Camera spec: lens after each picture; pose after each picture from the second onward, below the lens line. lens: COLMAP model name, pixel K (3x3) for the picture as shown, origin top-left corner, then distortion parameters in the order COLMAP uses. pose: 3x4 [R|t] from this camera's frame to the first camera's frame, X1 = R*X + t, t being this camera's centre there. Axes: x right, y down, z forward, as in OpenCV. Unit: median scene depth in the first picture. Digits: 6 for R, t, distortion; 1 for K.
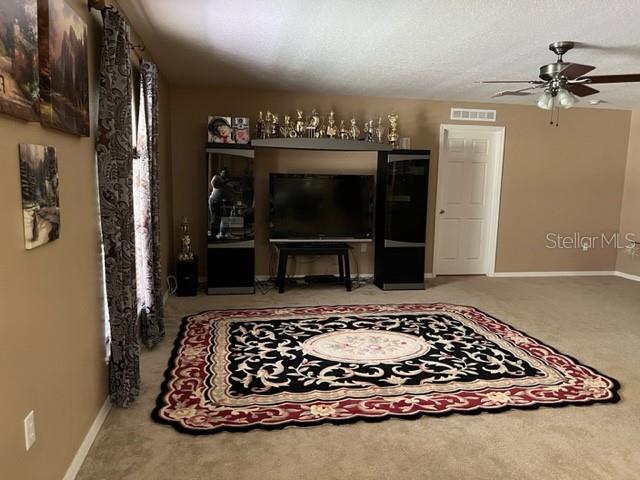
lens RADIAL K [[481.2, 0, 319.2], [0, 481.2, 240.9], [0, 0, 1]] dist [0.034515, -0.042978]
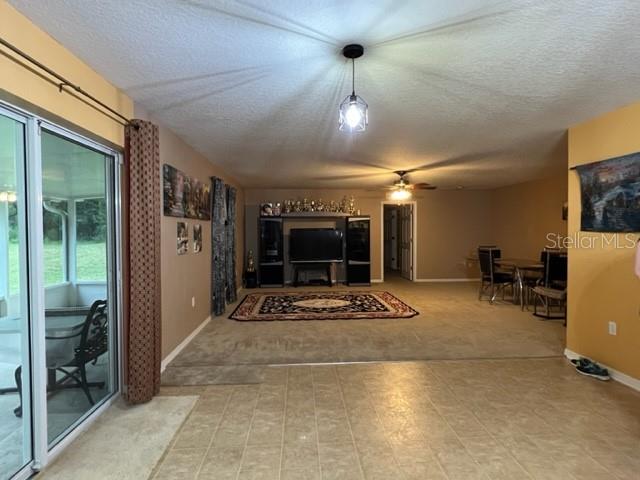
lens RADIAL K [[354.2, 0, 315.2], [0, 354.2, 225.7], [0, 0, 1]] dist [0.005431, -0.000367]
pose [[0.989969, -0.032478, -0.137499, 0.300824], [0.012543, 0.989580, -0.143434, 0.092237], [0.140724, 0.140270, 0.980062, -0.676960]]
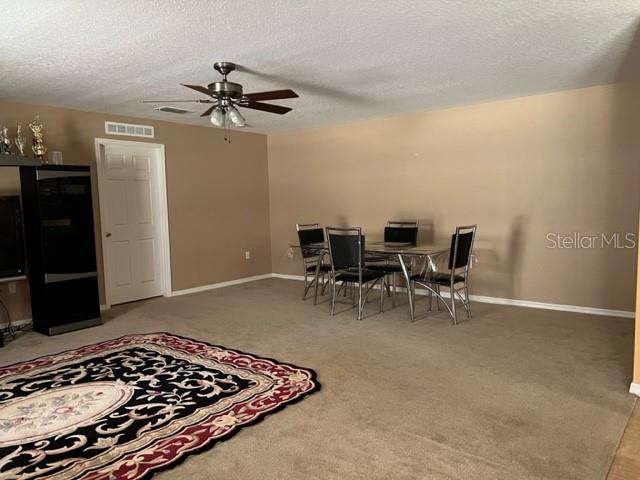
lens RADIAL K [[481.2, 0, 322.5], [0, 481.2, 241.5], [0, 0, 1]] dist [0.034515, -0.042978]
pose [[0.756365, -0.094826, 0.647240, -0.049514], [0.120587, 0.992692, 0.004520, -0.006175], [-0.642939, 0.074630, 0.762273, 0.094816]]
